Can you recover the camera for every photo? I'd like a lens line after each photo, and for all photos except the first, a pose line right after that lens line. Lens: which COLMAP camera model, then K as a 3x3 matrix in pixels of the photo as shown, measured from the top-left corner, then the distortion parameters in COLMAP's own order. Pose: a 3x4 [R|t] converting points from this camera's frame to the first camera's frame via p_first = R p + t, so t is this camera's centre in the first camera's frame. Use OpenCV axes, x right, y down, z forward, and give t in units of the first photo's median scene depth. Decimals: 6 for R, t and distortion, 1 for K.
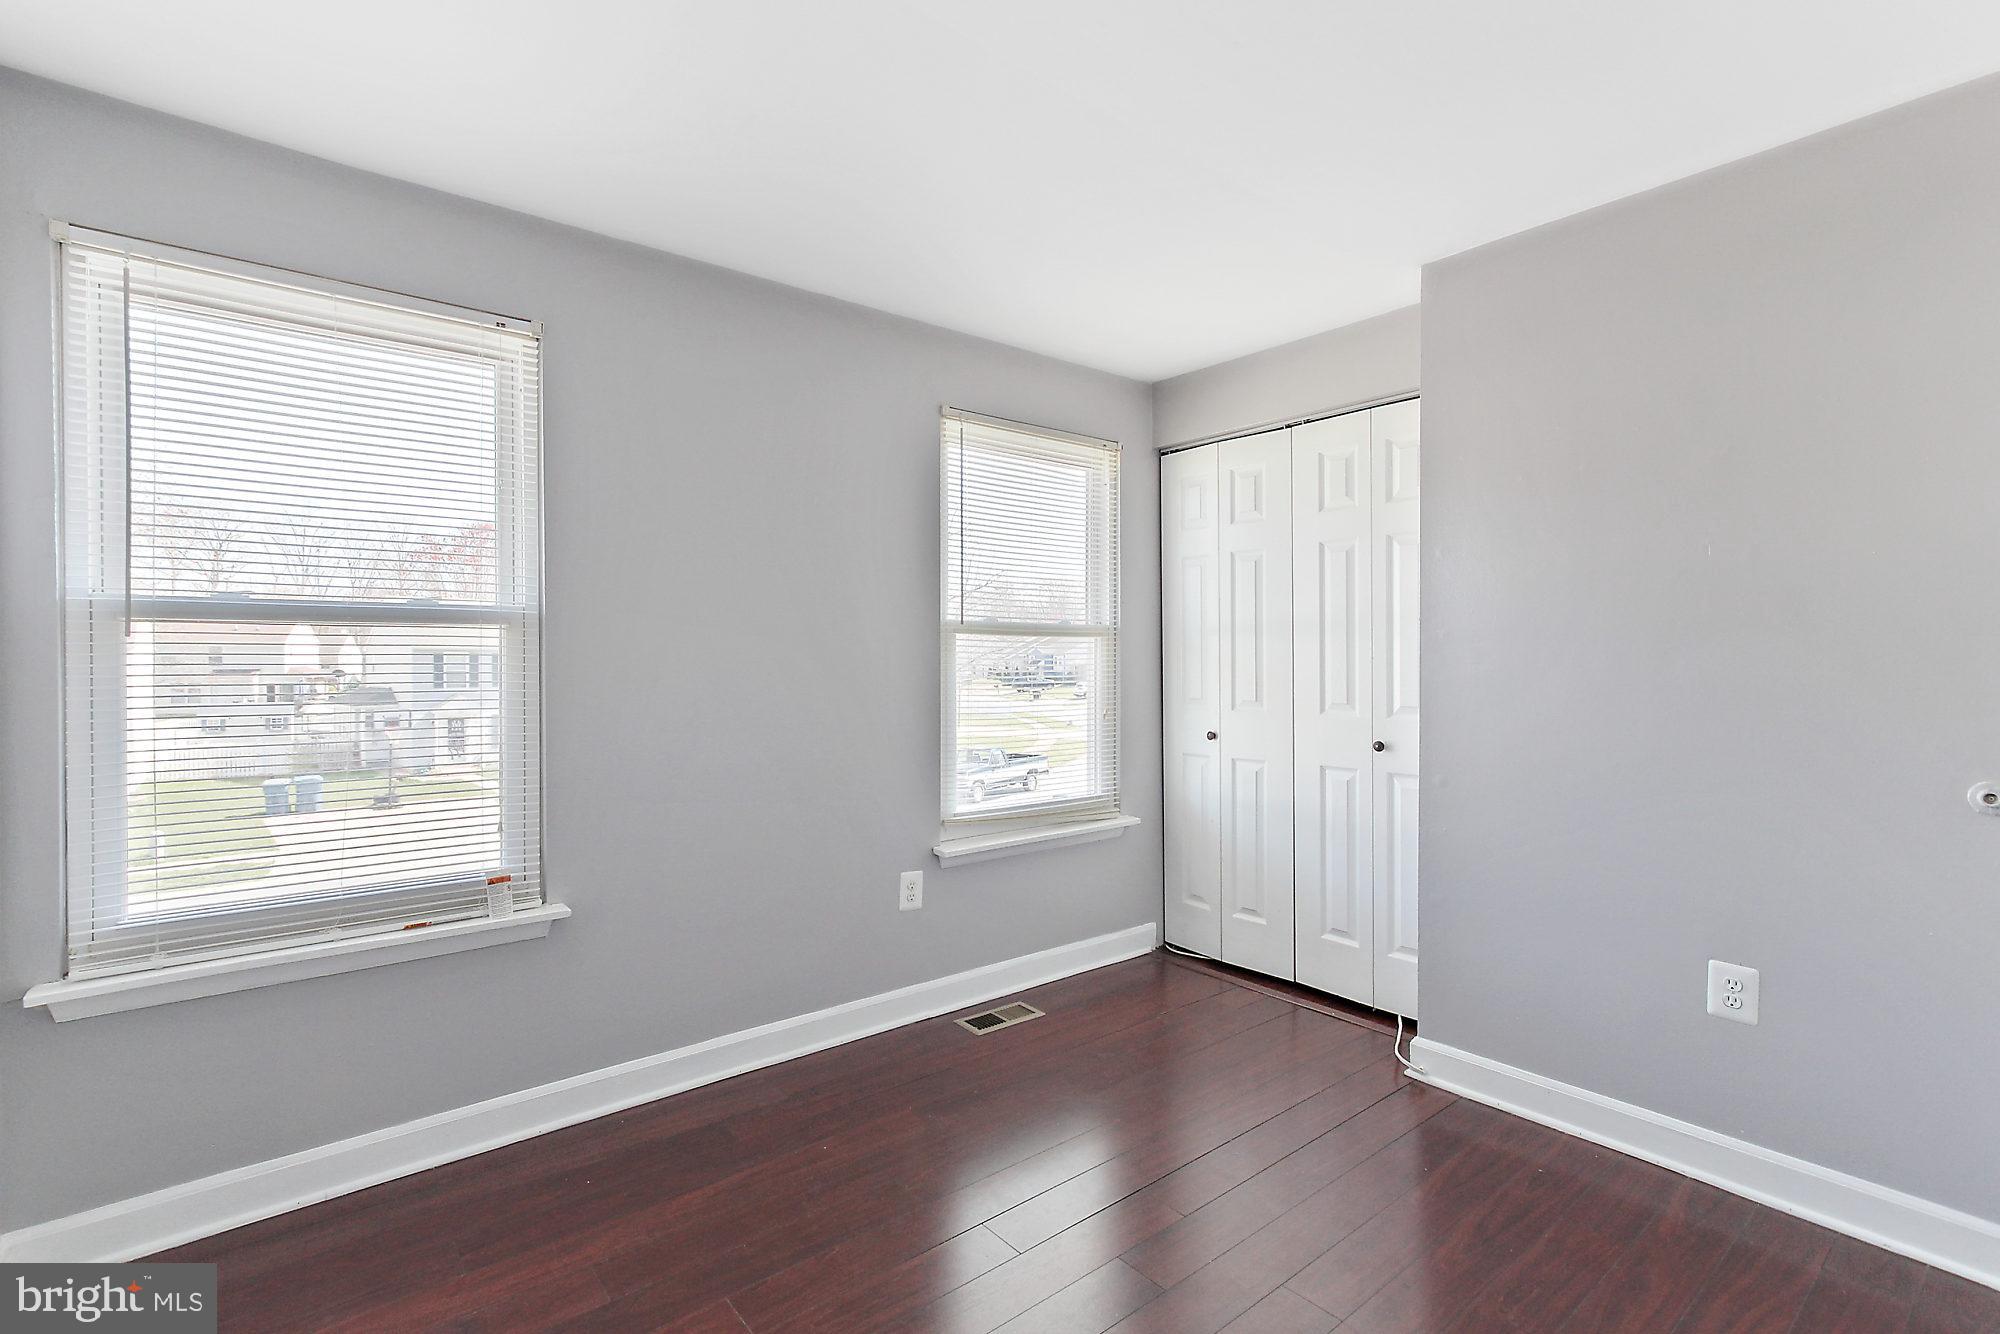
lens RADIAL K [[914.7, 0, 1000.0], [0, 914.7, 667.0], [0, 0, 1]] dist [-0.000677, 0.000148]
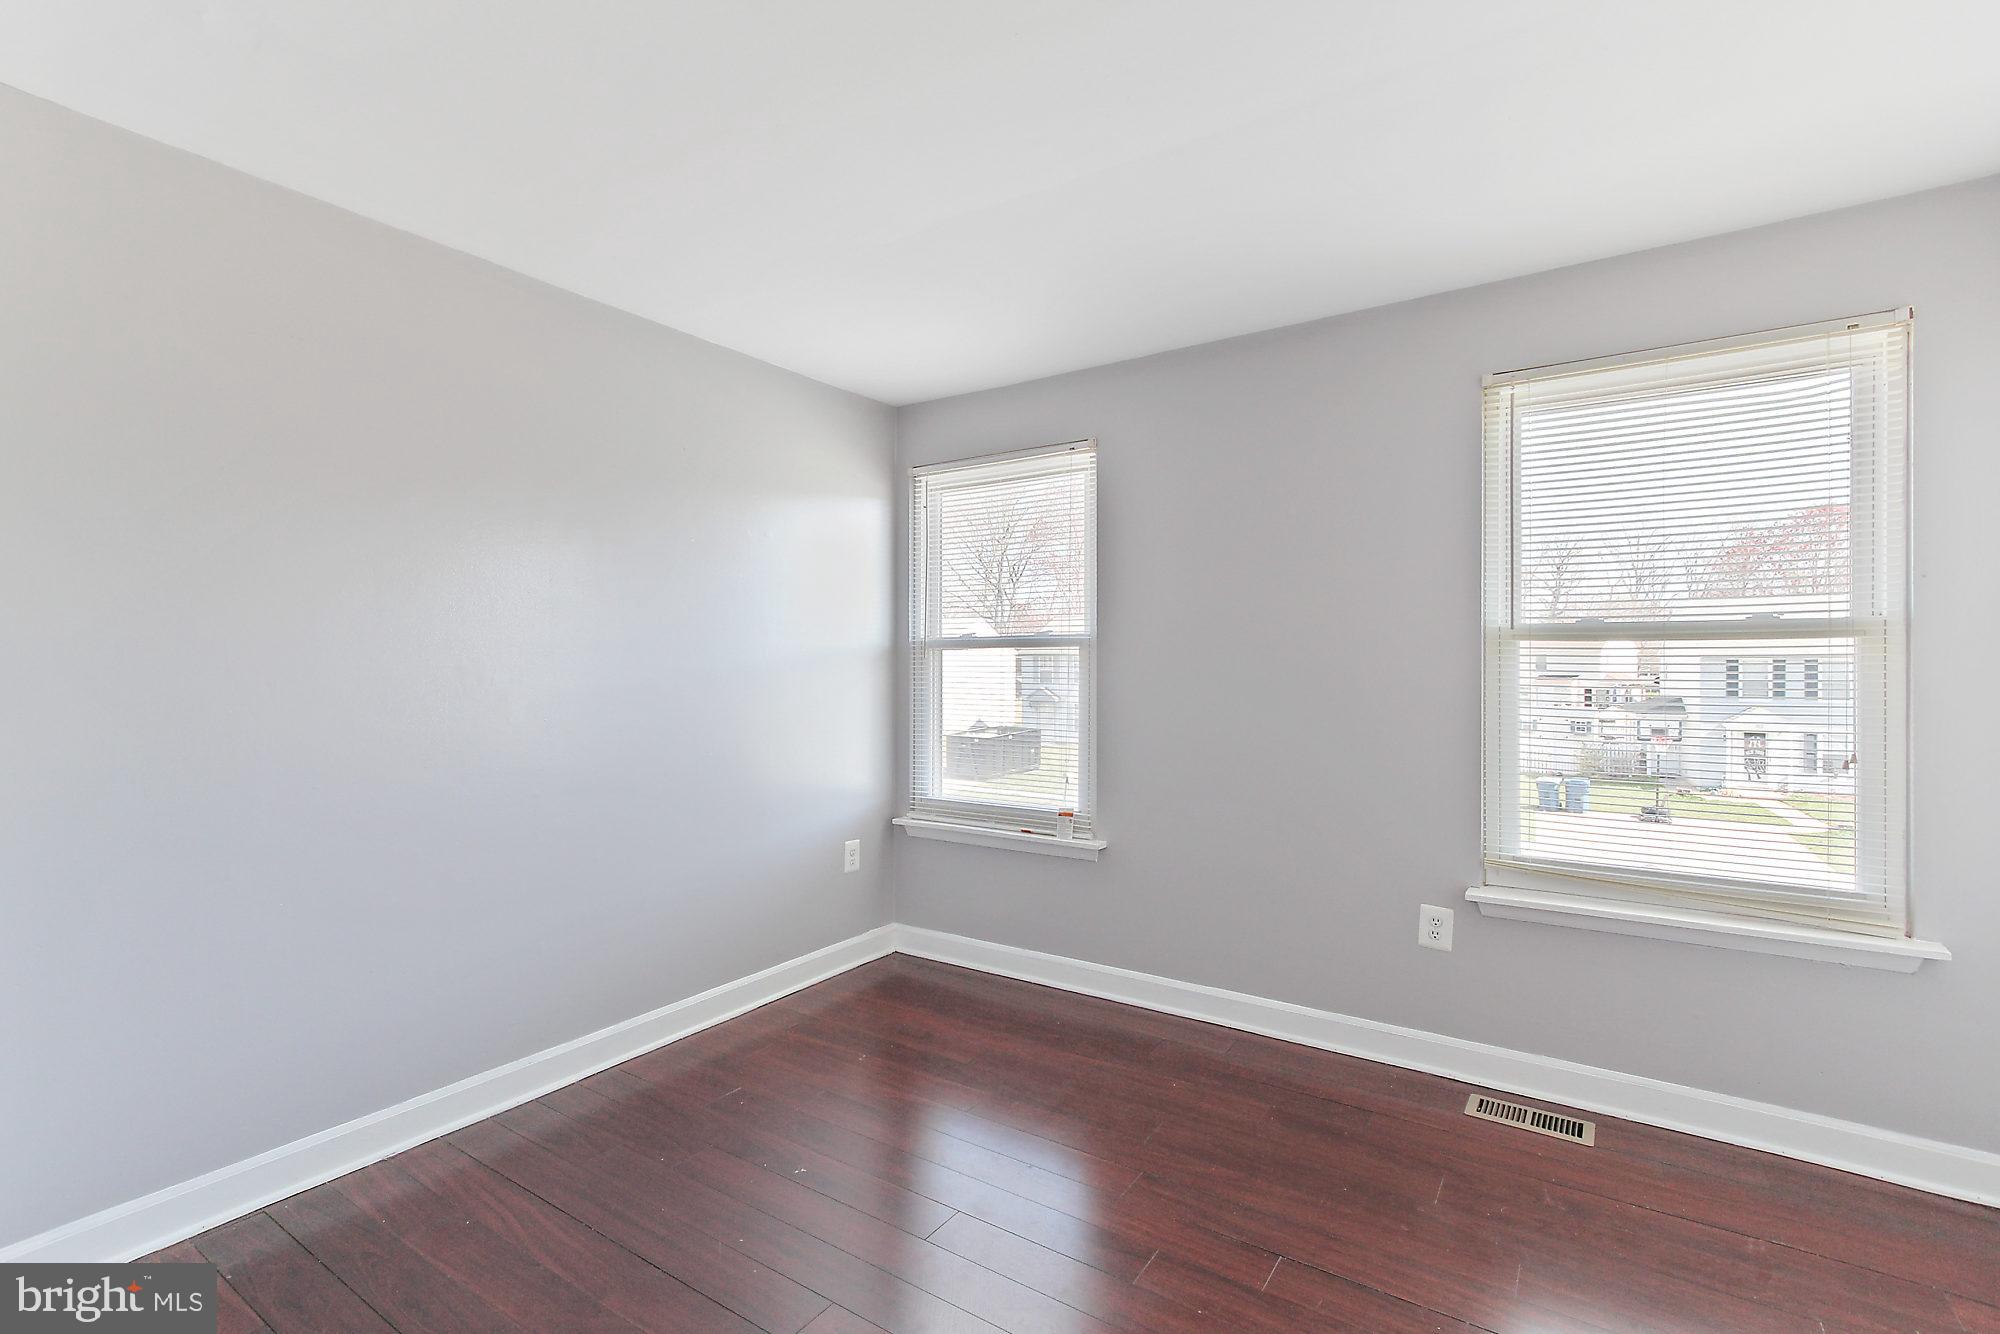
lens RADIAL K [[958.8, 0, 1000.0], [0, 958.8, 667.0], [0, 0, 1]] dist [-0.001305, -0.000139]
pose [[0.275124, 0.001279, -0.961408, 0.122767], [-0.008489, 0.999963, -0.001099, -0.001273], [0.961371, 0.008463, 0.275125, 0.057771]]
